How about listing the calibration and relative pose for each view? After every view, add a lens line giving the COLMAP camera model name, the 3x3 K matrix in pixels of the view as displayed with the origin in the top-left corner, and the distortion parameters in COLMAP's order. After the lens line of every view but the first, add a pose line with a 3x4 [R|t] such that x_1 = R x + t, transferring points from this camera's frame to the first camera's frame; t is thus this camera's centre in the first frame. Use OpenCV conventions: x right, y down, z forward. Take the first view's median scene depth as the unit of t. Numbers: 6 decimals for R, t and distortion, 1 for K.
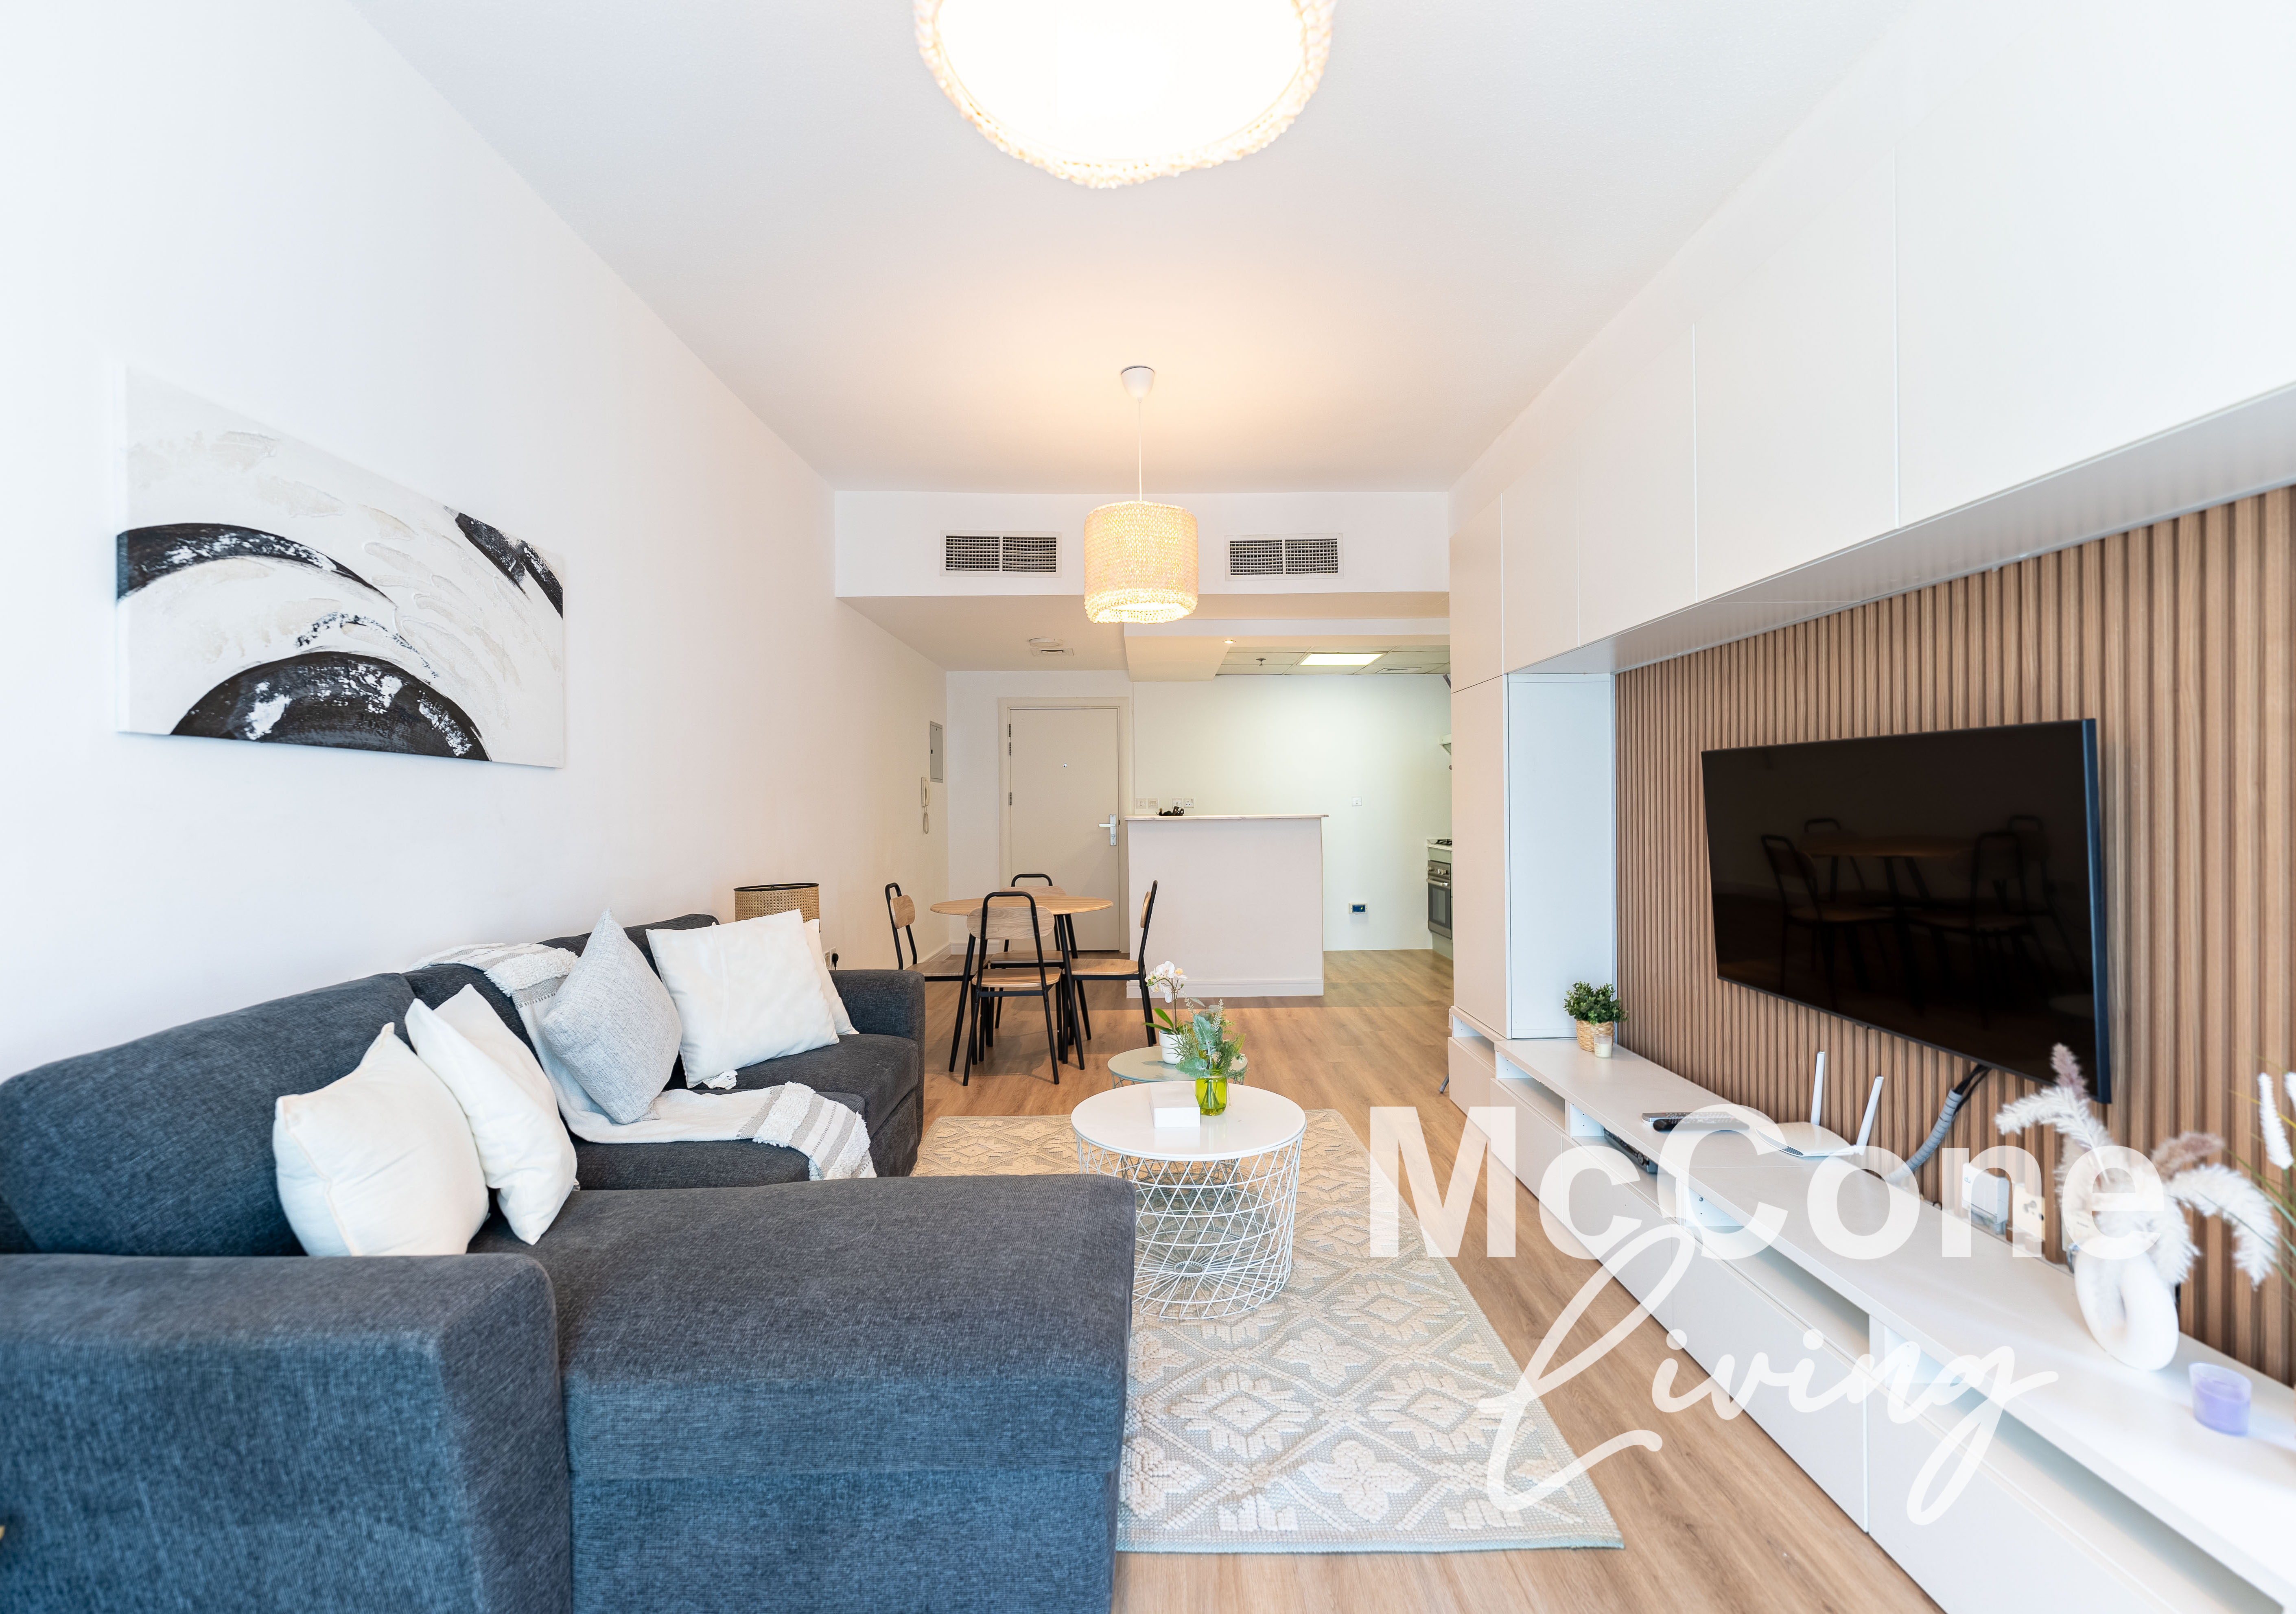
lens RADIAL K [[982.1, 0, 1157.2], [0, 982.1, 811.3], [0, 0, 1]] dist [0.002748, -0.000388]
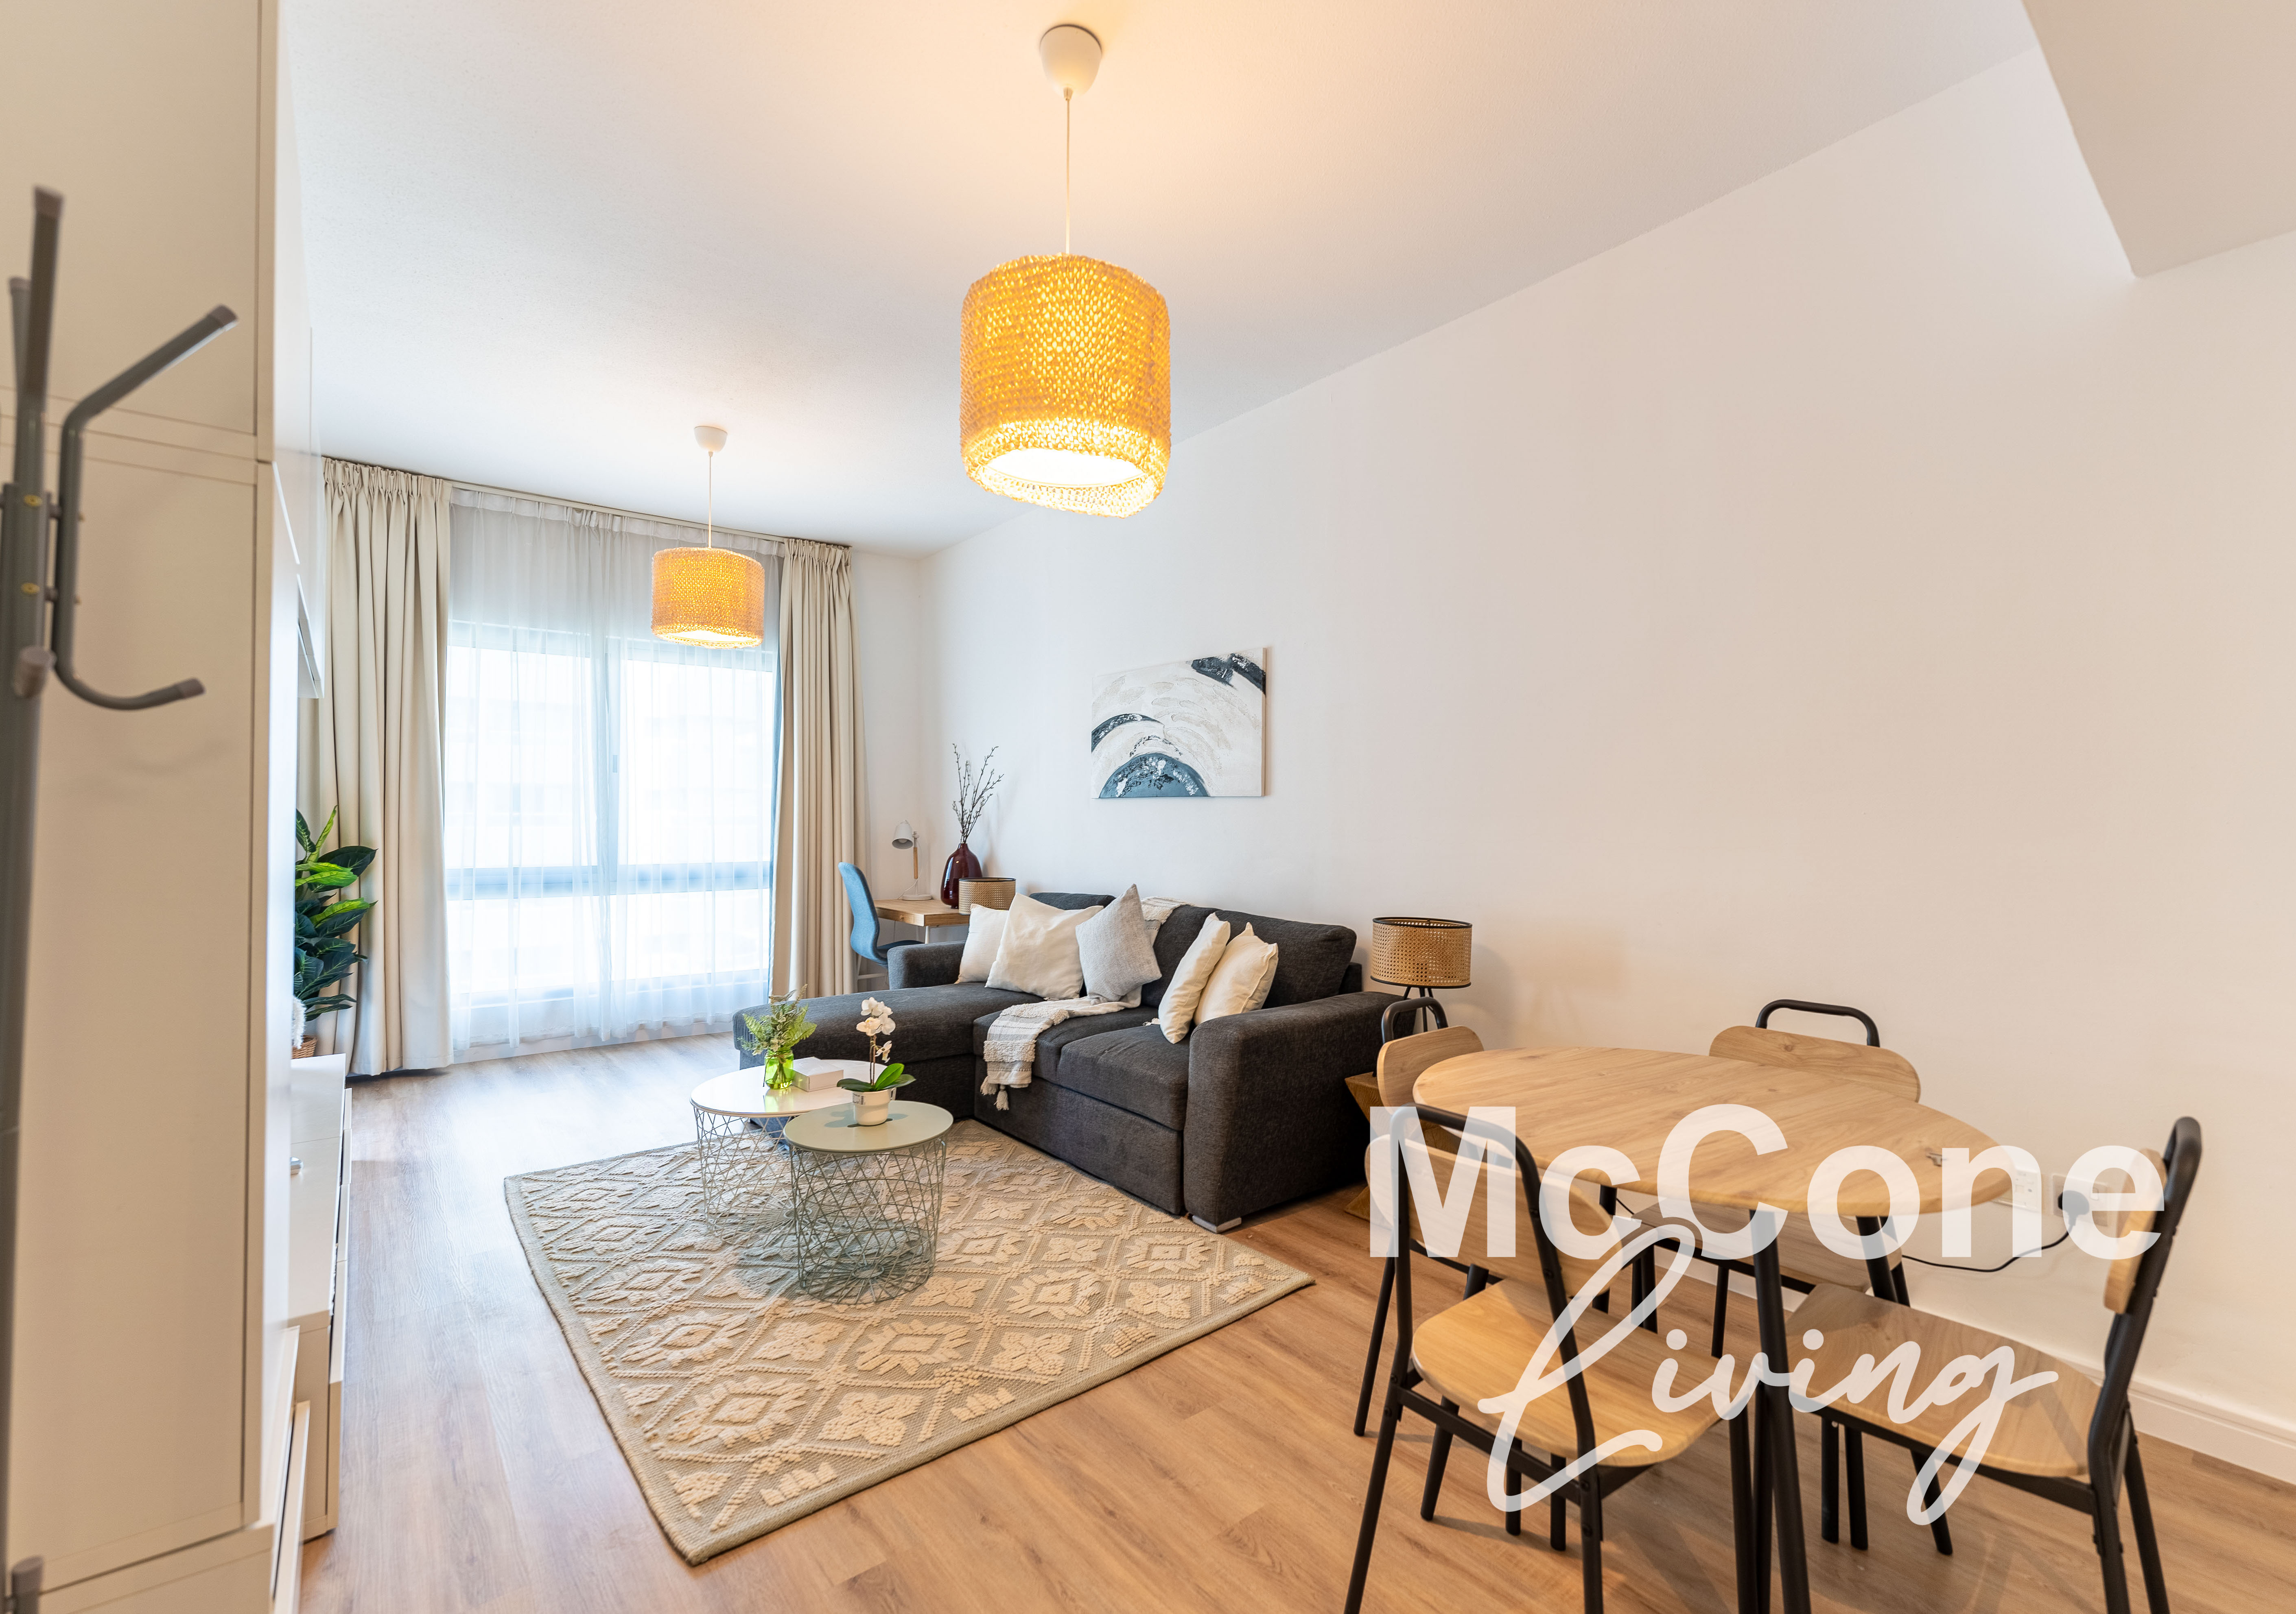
lens RADIAL K [[982.1, 0, 1172.1], [0, 982.1, 823.4], [0, 0, 1]] dist [0.002748, -0.000388]
pose [[-0.773495, 0.007632, -0.633757, 0.445044], [0.001712, 0.999949, 0.009952, -0.022177], [0.633801, 0.006613, -0.773468, 2.278287]]
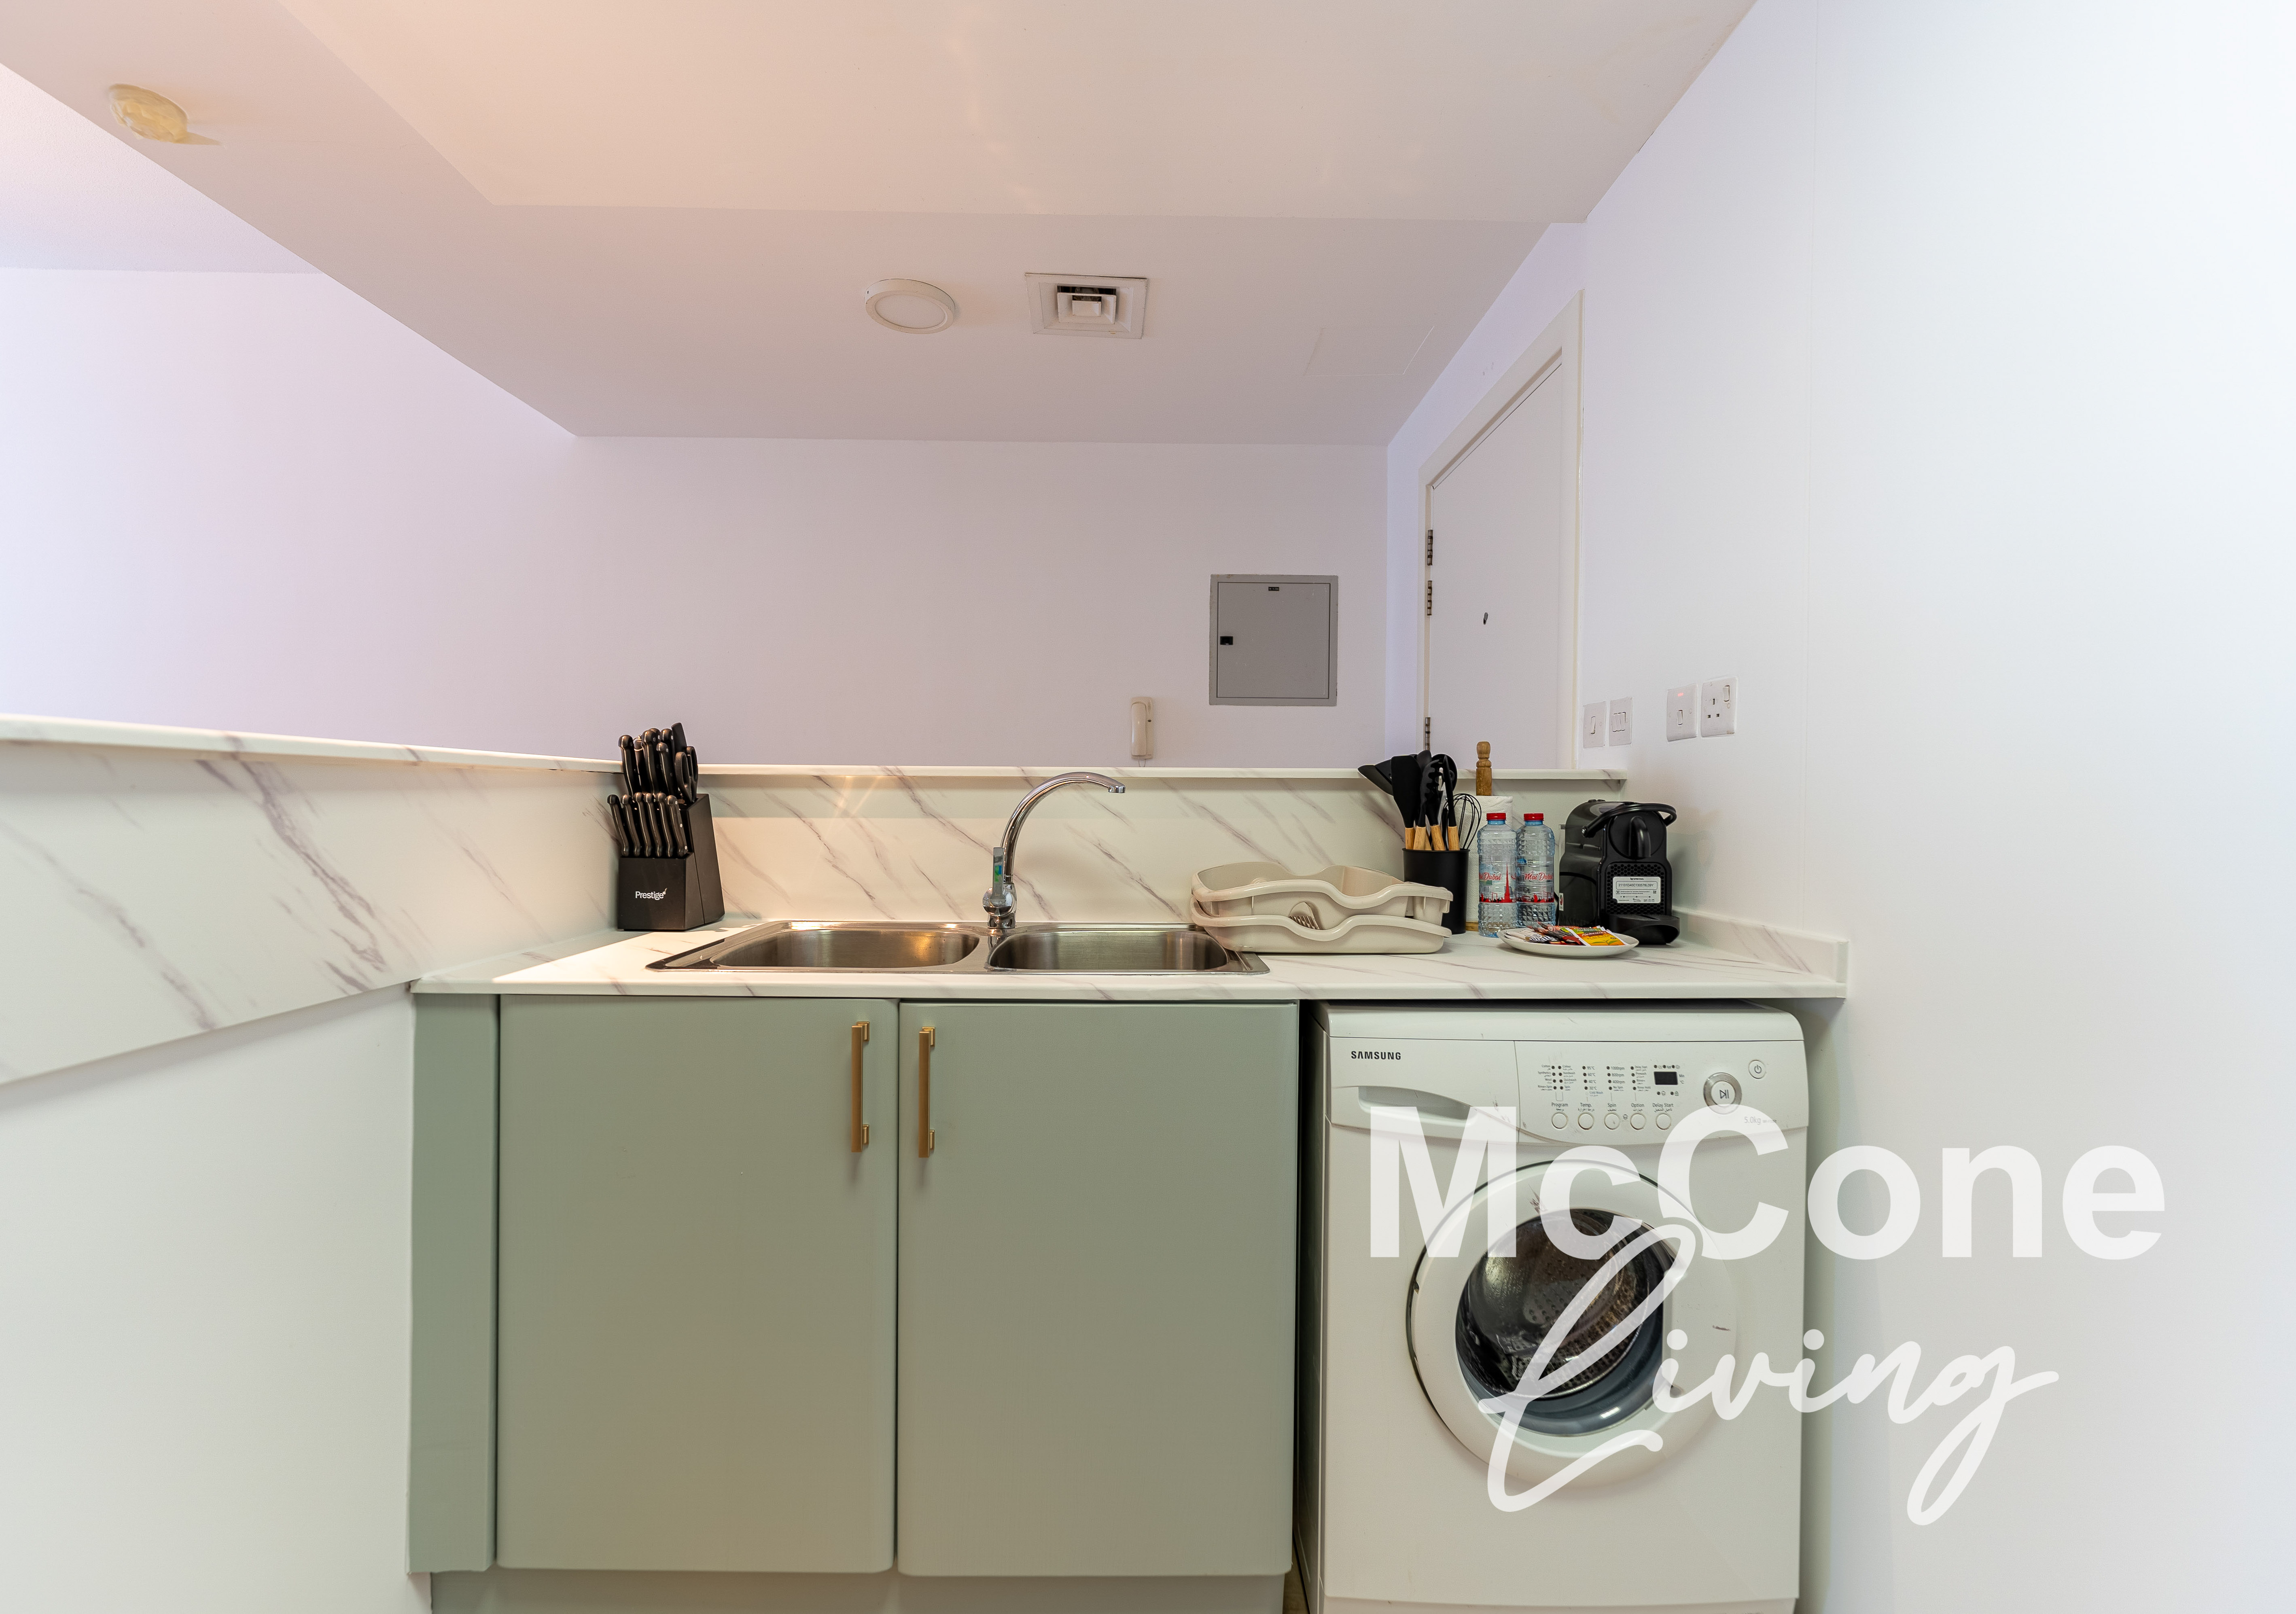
lens RADIAL K [[982.1, 0, 1142.6], [0, 982.1, 795.2], [0, 0, 1]] dist [0.002748, -0.000388]
pose [[0.004537, 0.011559, -0.999923, 0.720410], [-0.008522, 0.999897, 0.011520, 0.022818], [0.999953, 0.008470, 0.004635, 2.976495]]
